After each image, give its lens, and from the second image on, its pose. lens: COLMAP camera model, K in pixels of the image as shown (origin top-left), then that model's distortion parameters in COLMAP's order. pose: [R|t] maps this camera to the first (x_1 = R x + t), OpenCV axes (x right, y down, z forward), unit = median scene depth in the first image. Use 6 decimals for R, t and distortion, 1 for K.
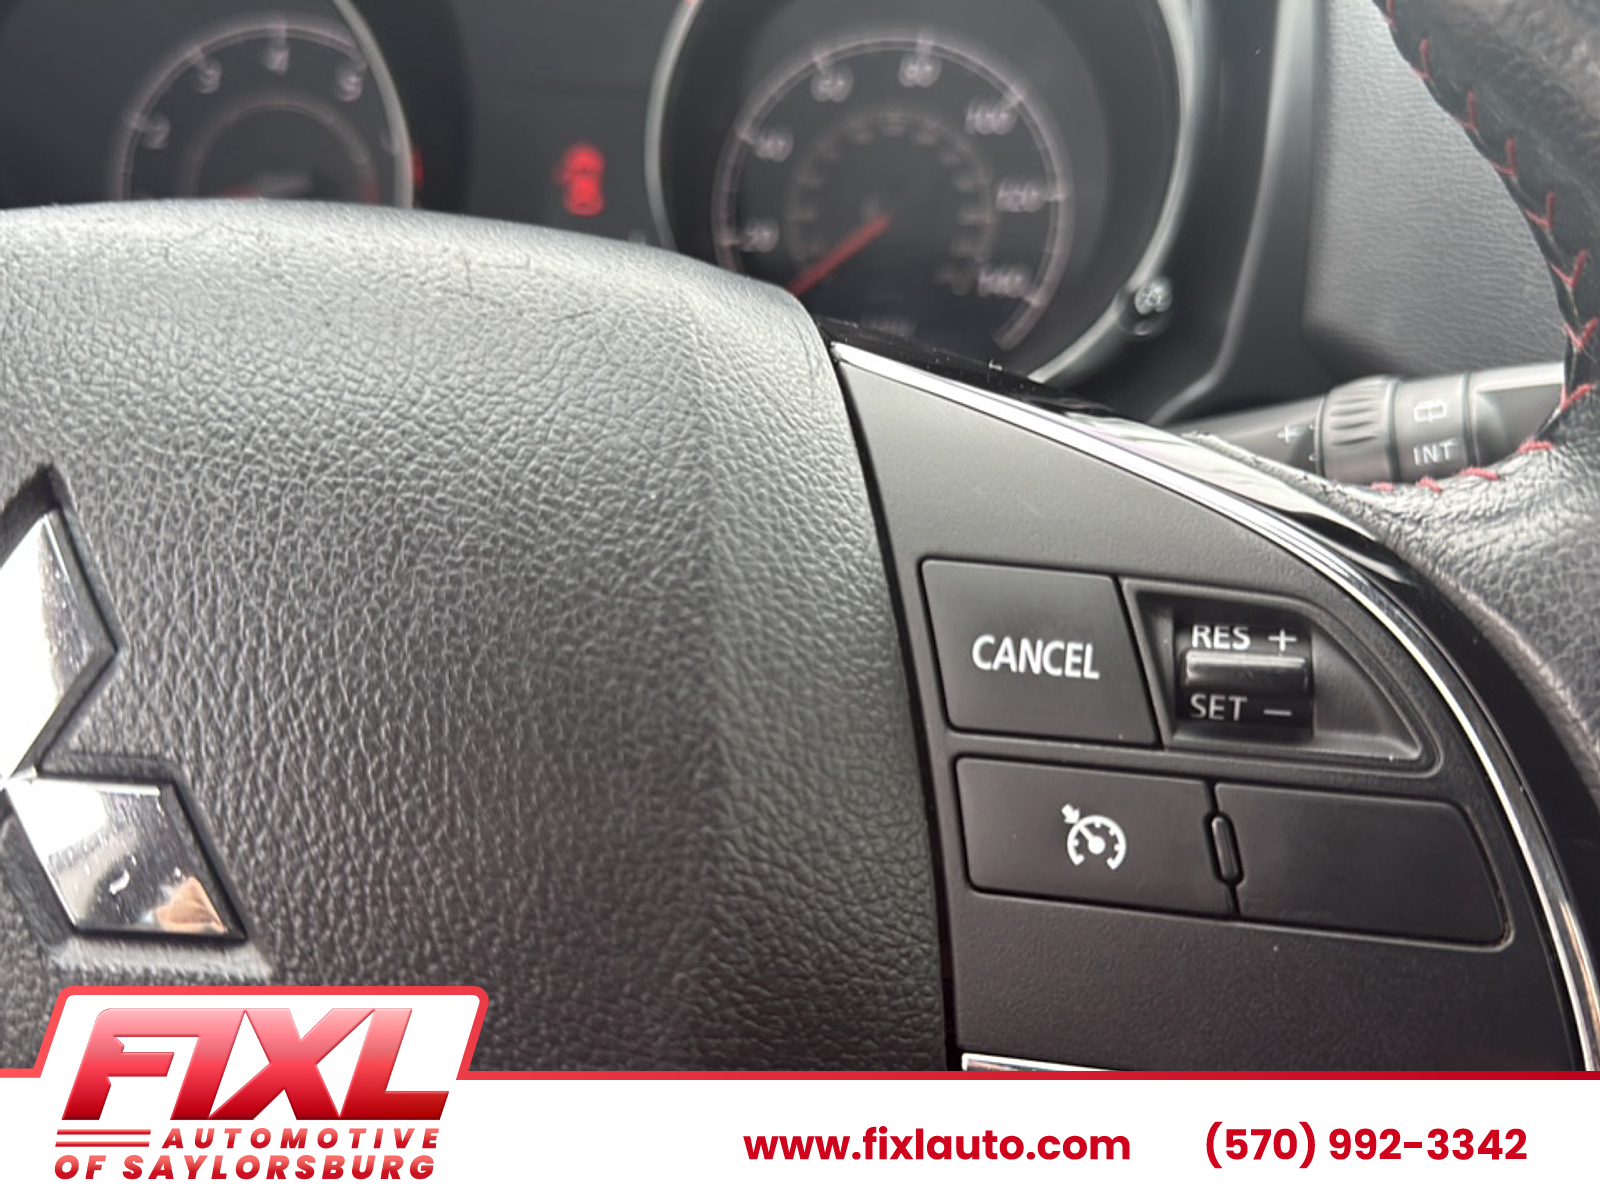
lens RADIAL K [[1546.4, 0, 795.0], [0, 1546.4, 631.5], [0, 0, 1]] dist [0.162158, -0.452228]
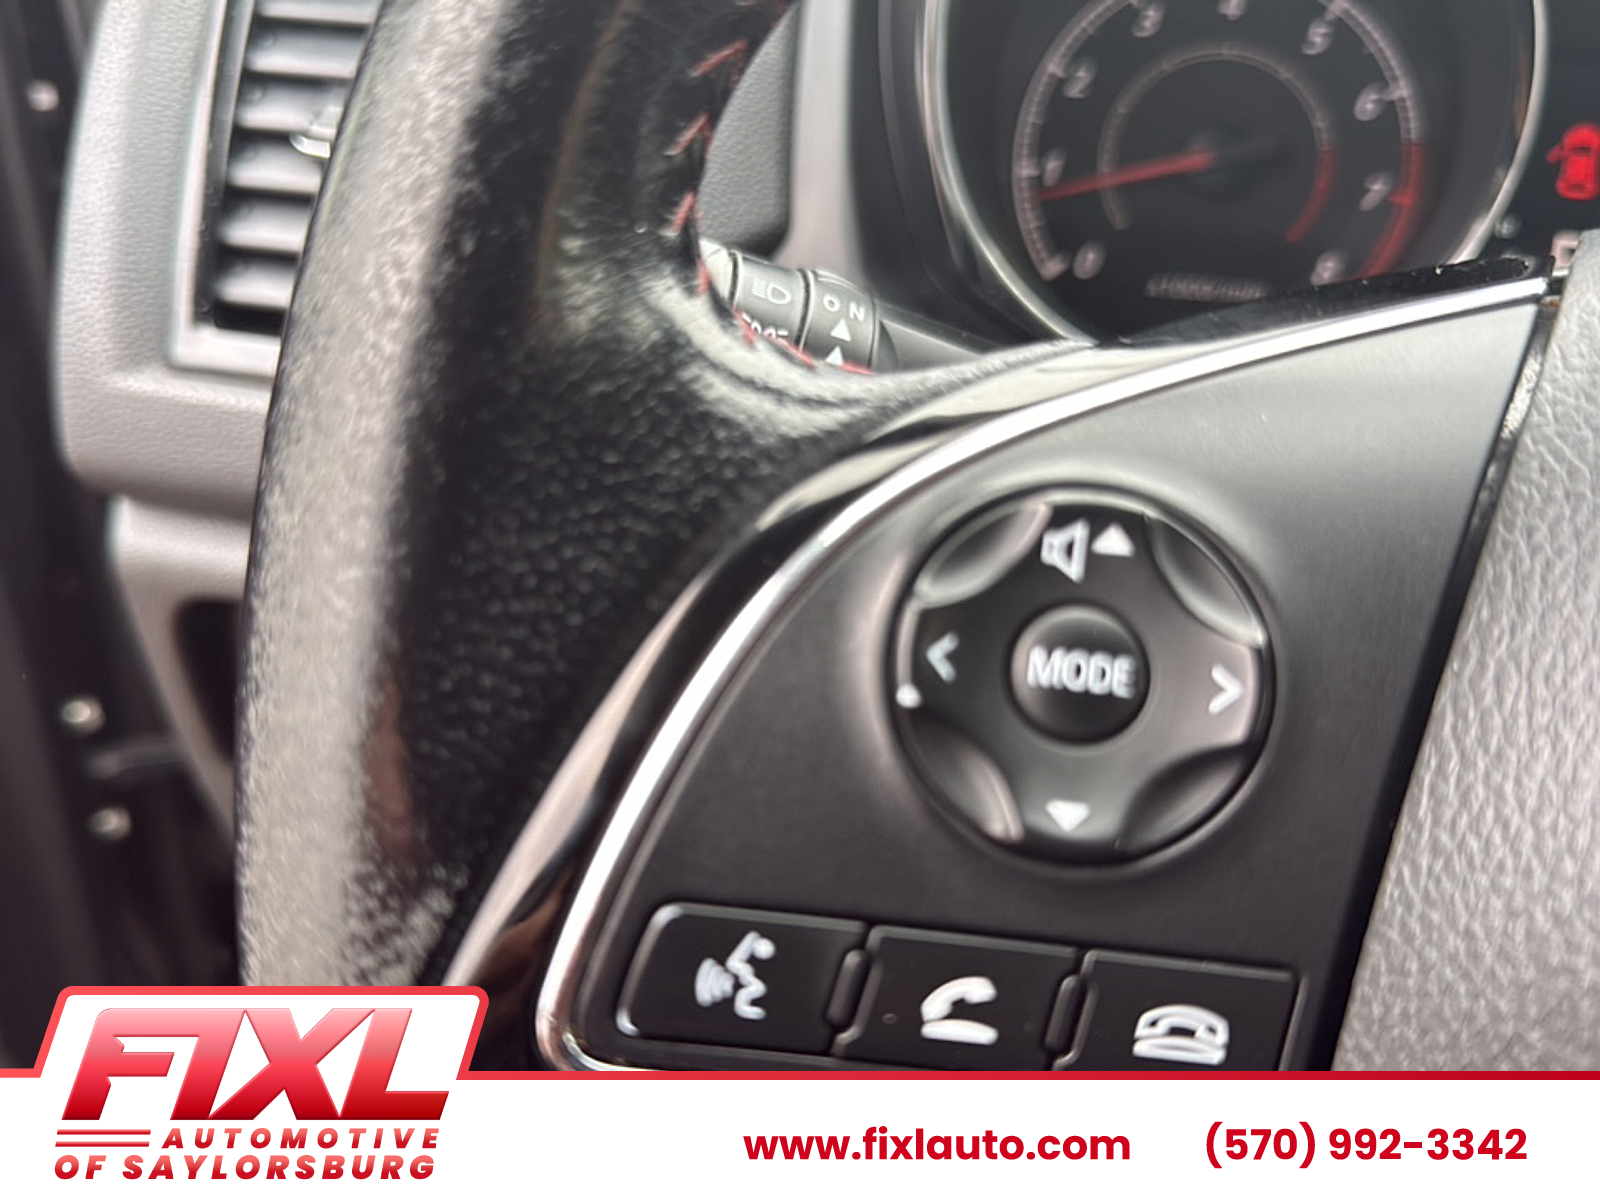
lens RADIAL K [[1546.4, 0, 795.0], [0, 1546.4, 631.5], [0, 0, 1]] dist [0.162158, -0.452228]
pose [[0.989574, 0.079268, -0.120248, -0.927519], [-0.077915, 0.996833, 0.015917, -0.021983], [0.121129, -0.006382, 0.992616, 0.210222]]
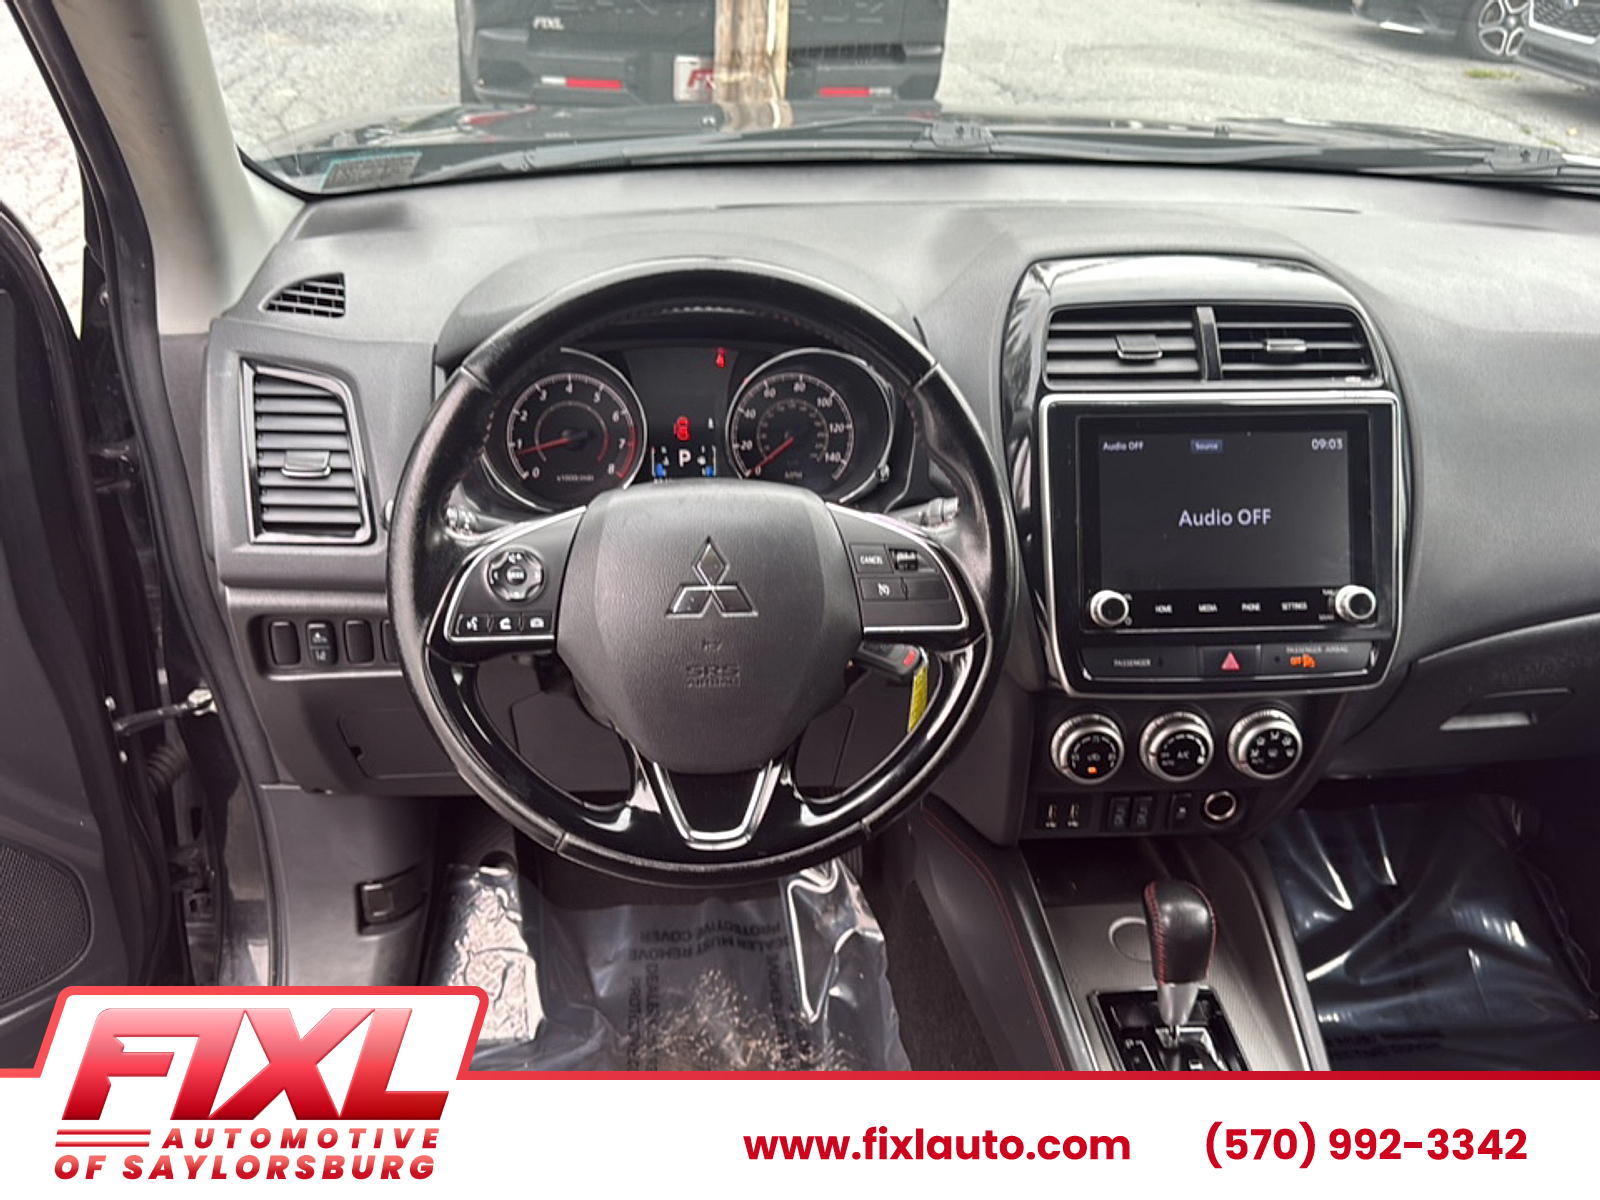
lens RADIAL K [[1414.0, 0, 793.3], [0, 1414.0, 625.2], [0, 0, 1]] dist [0.072595, -0.084337]
pose [[0.986170, -0.063015, 0.153289, -0.739705], [0.066515, 0.997627, -0.017804, 0.258403], [-0.151804, 0.027754, 0.988021, -3.211852]]
